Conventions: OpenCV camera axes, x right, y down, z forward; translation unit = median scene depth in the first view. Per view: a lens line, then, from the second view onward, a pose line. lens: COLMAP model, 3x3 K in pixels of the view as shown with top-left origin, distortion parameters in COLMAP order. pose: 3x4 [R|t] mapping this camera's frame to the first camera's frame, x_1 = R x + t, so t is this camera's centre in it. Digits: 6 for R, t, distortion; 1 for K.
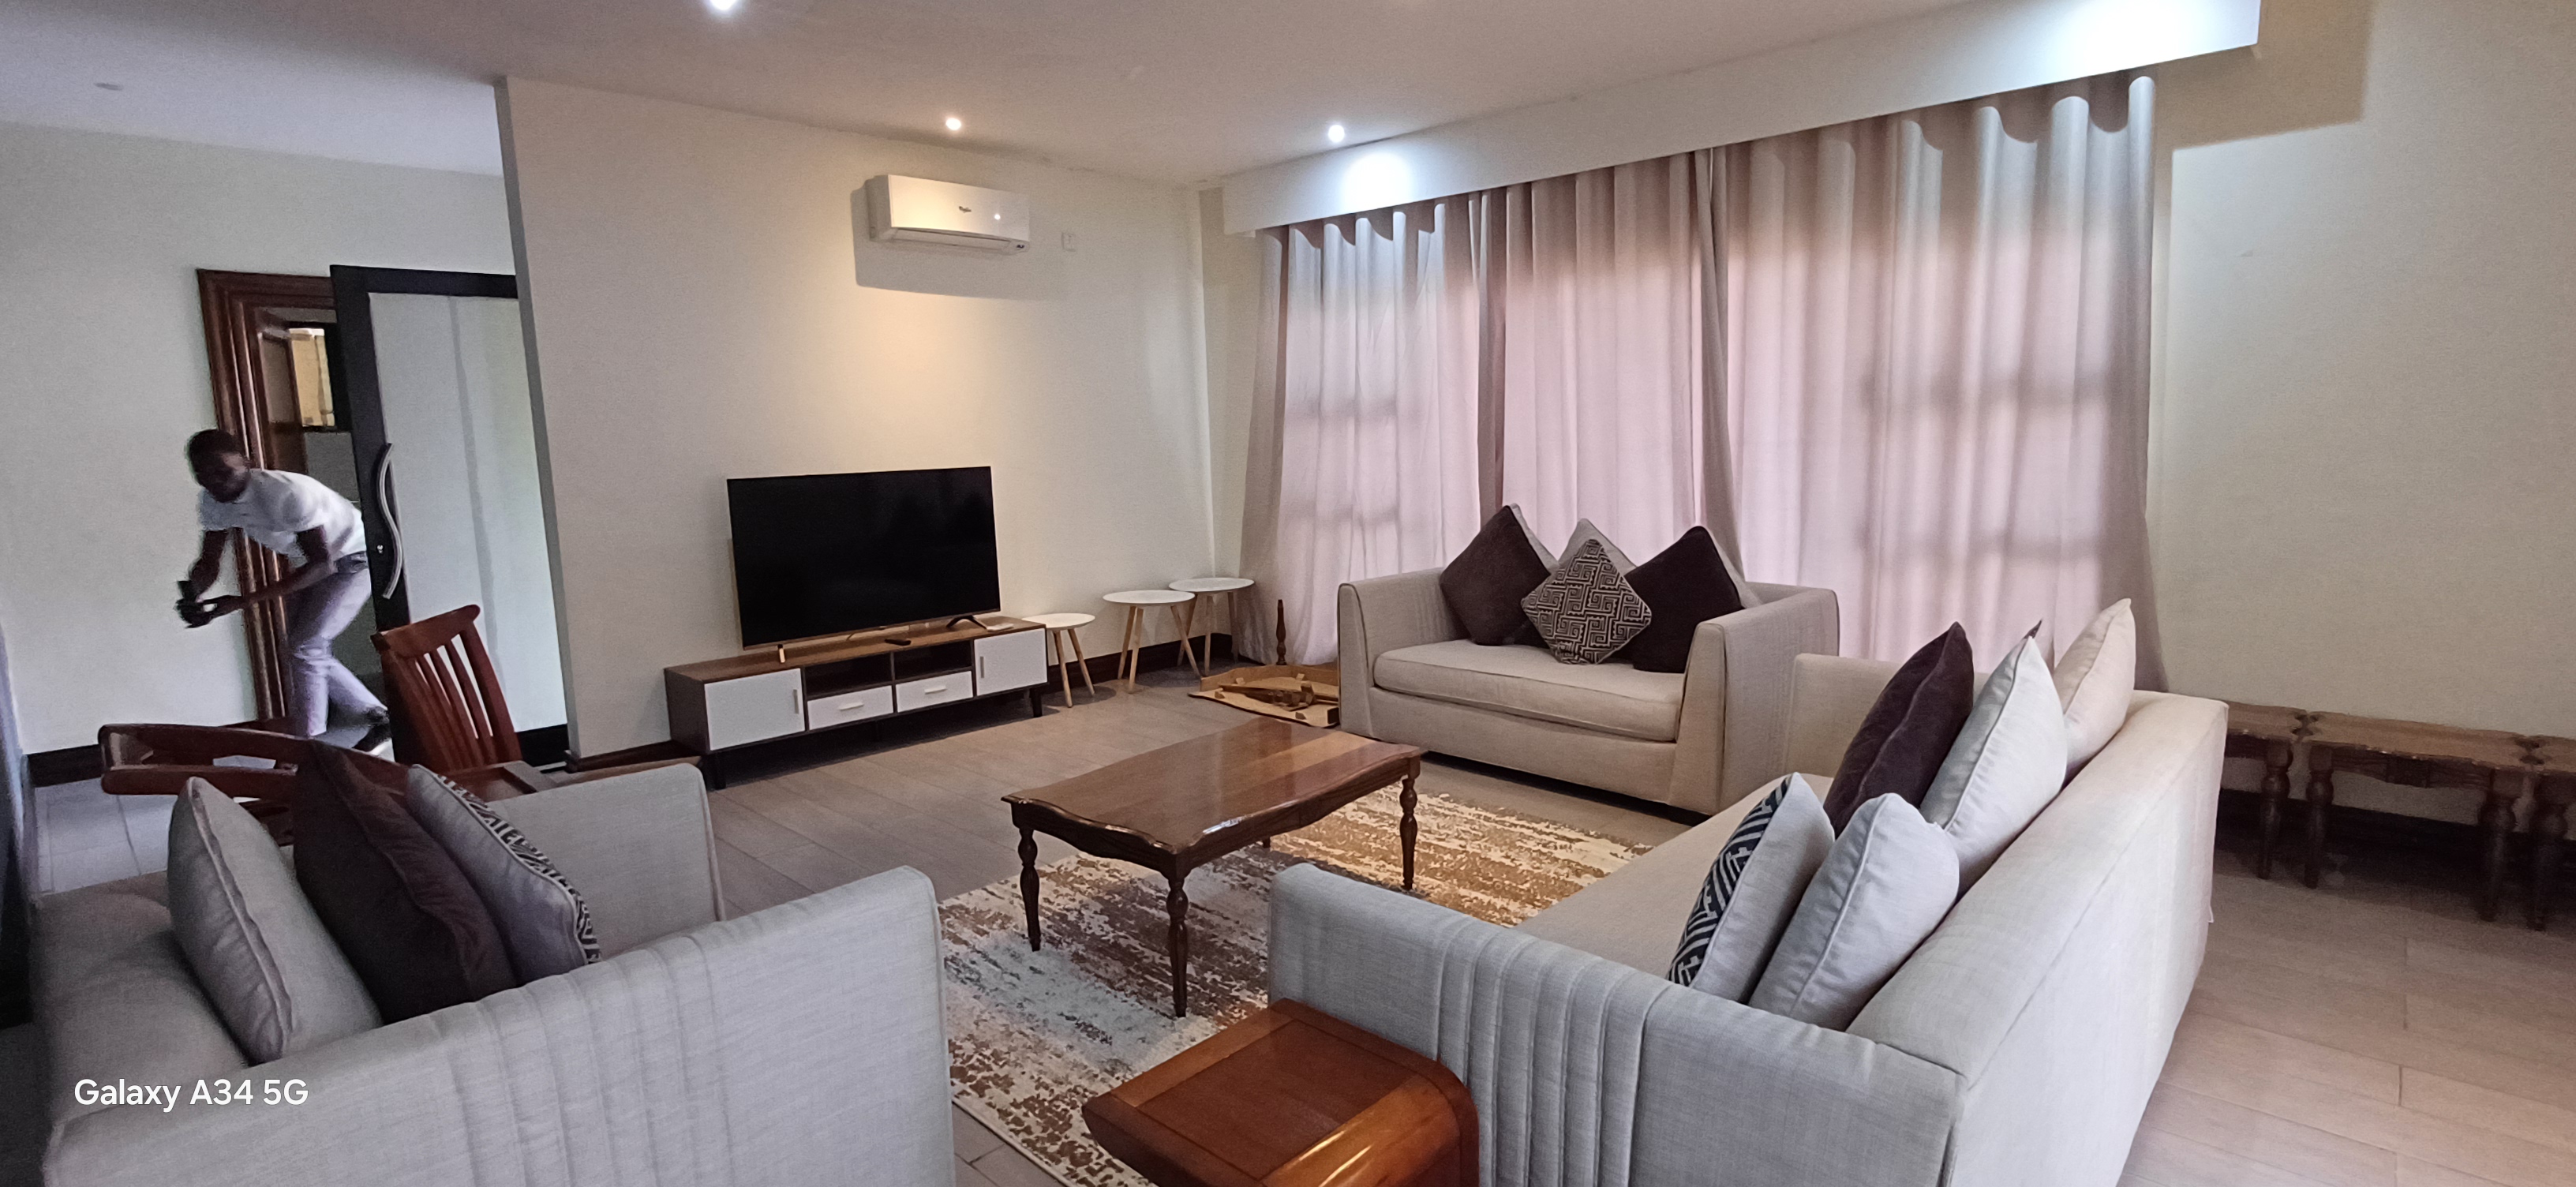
lens RADIAL K [[1180.9, 0, 1312.0], [0, 1180.9, 599.4], [0, 0, 1]] dist [0.001906, 0.003618]
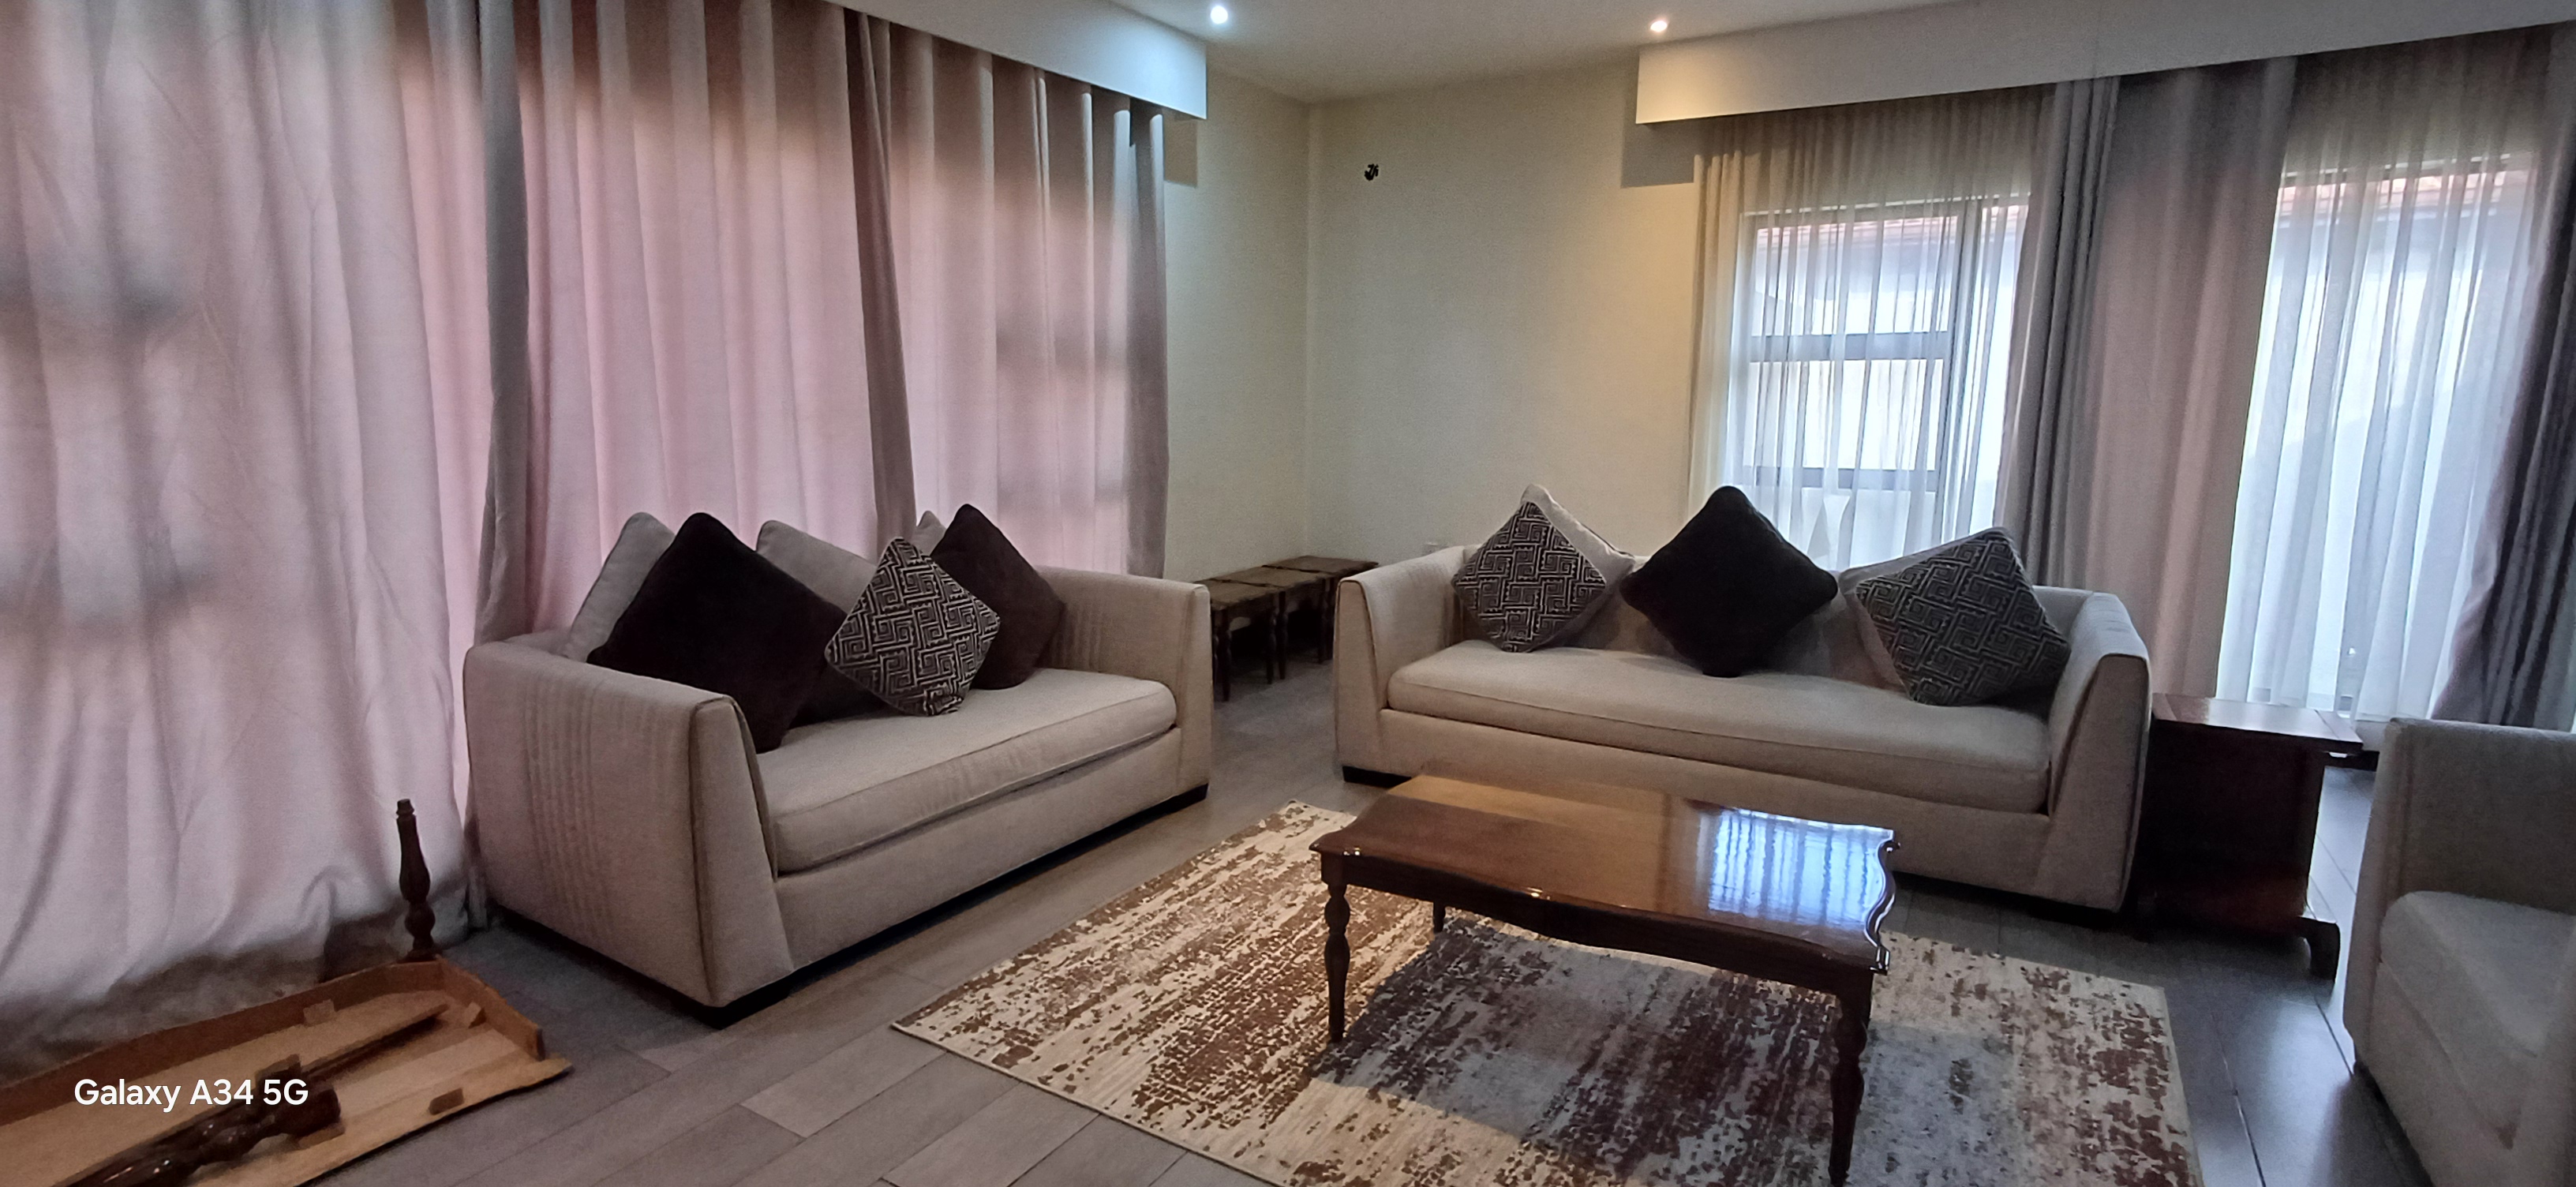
lens RADIAL K [[1180.9, 0, 1292.4], [0, 1180.9, 601.3], [0, 0, 1]] dist [0.001906, 0.003618]
pose [[-0.199607, -0.156487, 0.967300, -0.544530], [0.146993, 0.971213, 0.187453, -0.123256], [-0.968788, 0.179603, -0.170858, 0.983178]]
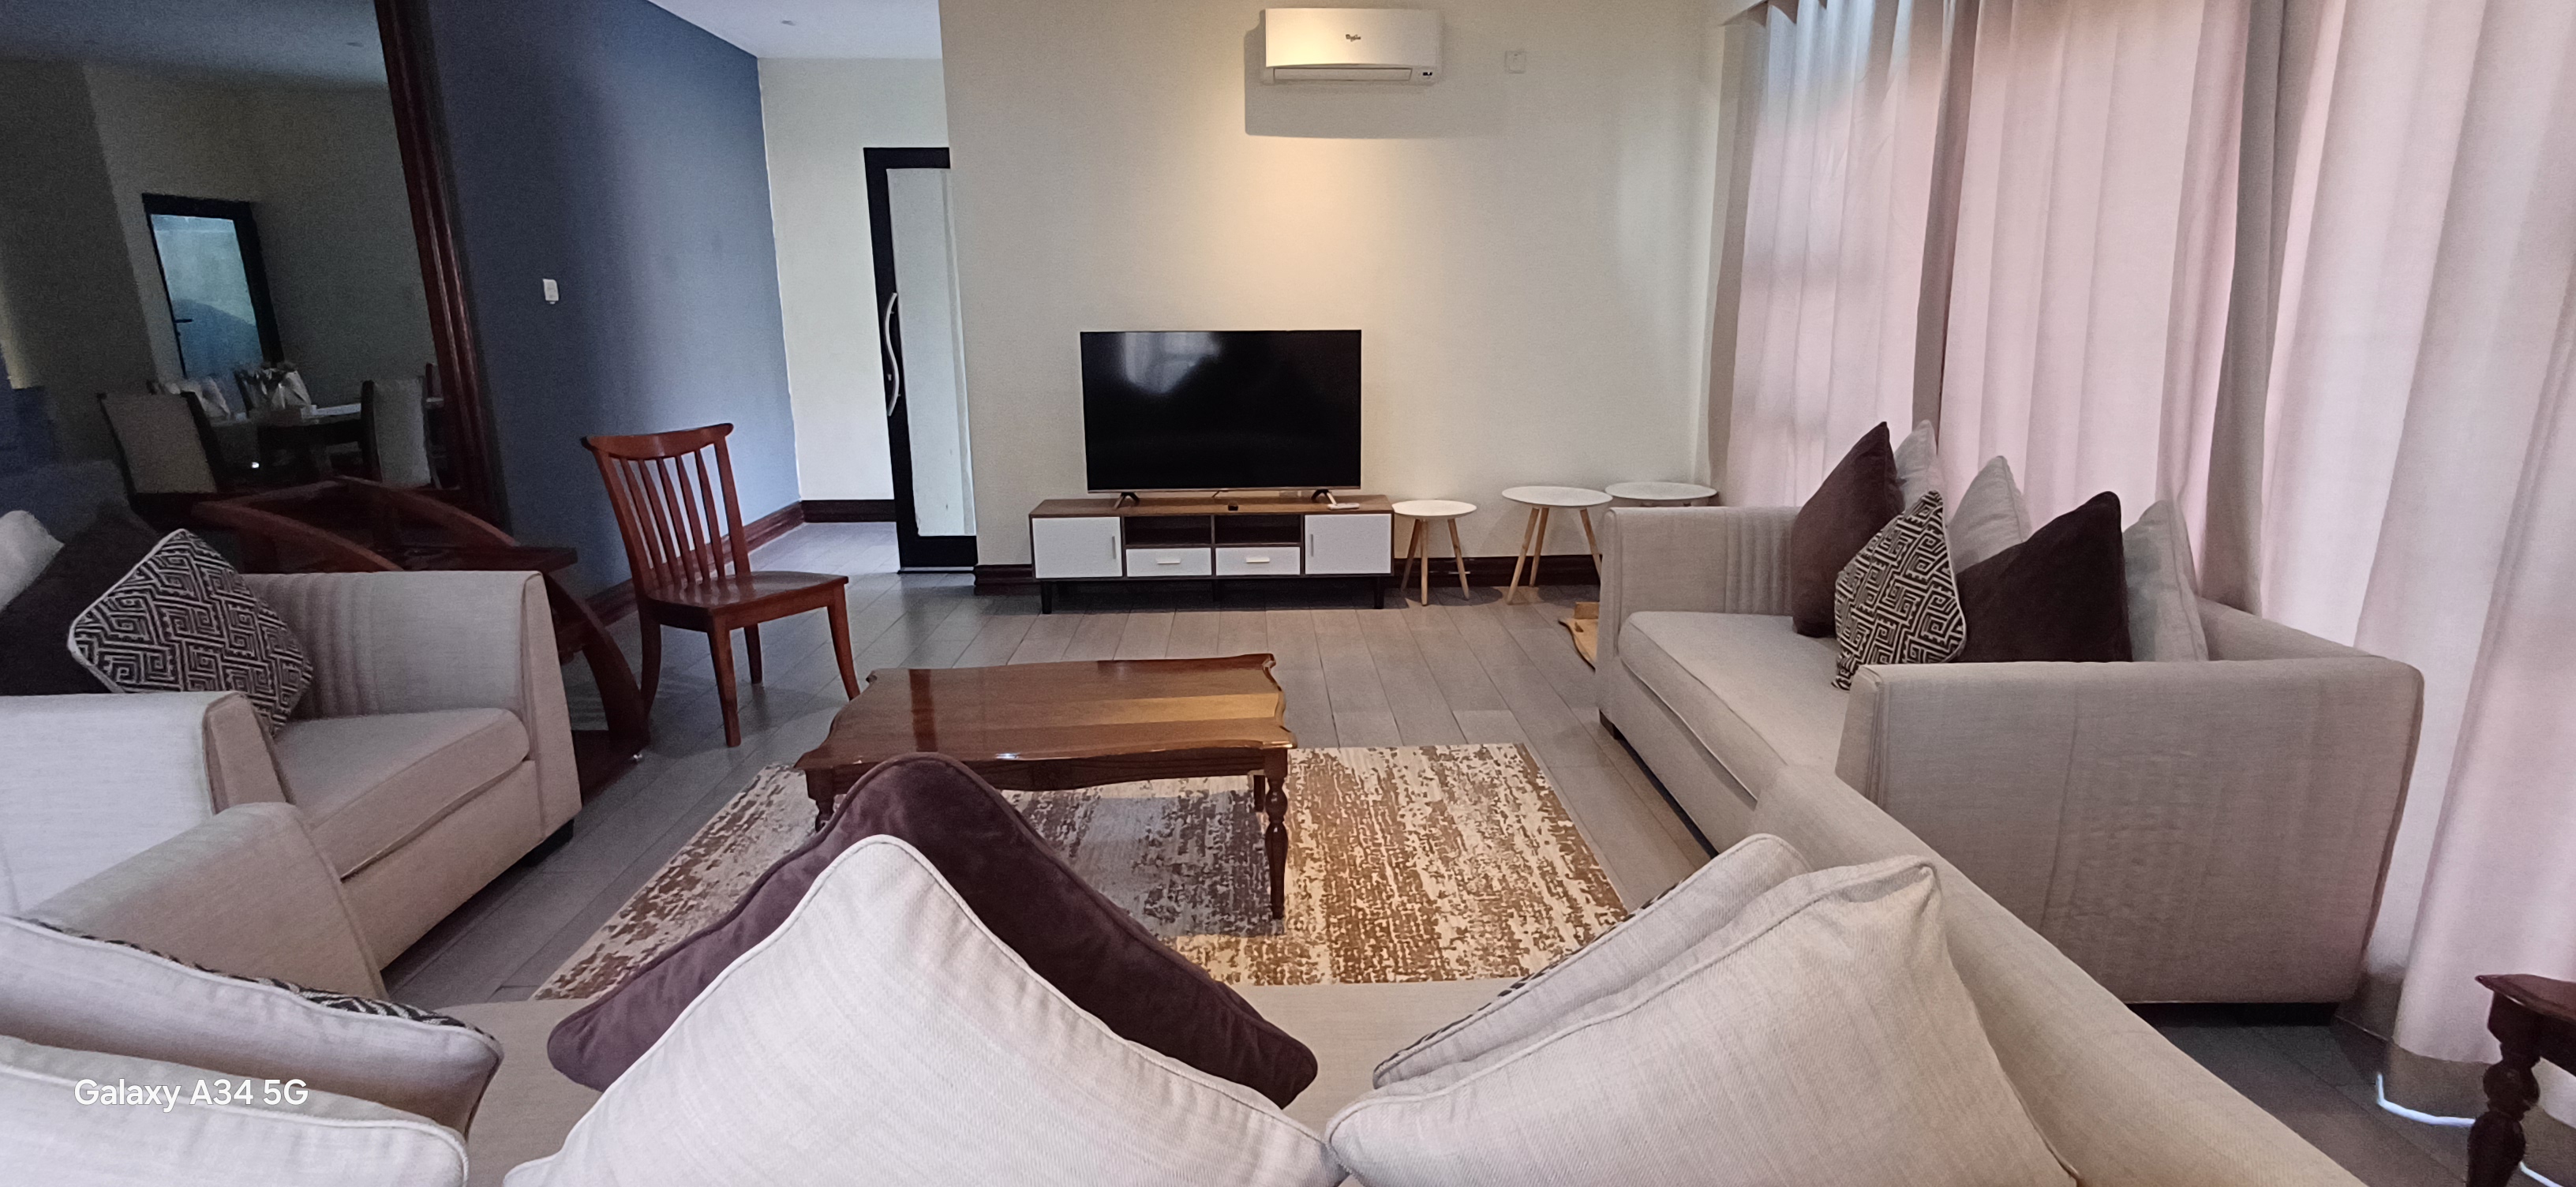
lens RADIAL K [[1180.9, 0, 1295.1], [0, 1180.9, 601.2], [0, 0, 1]] dist [0.001906, 0.003618]
pose [[0.713351, 0.191370, -0.674172, 0.455949], [-0.114778, 0.980908, 0.156991, -0.058072], [0.691344, -0.034610, 0.721697, 0.388417]]
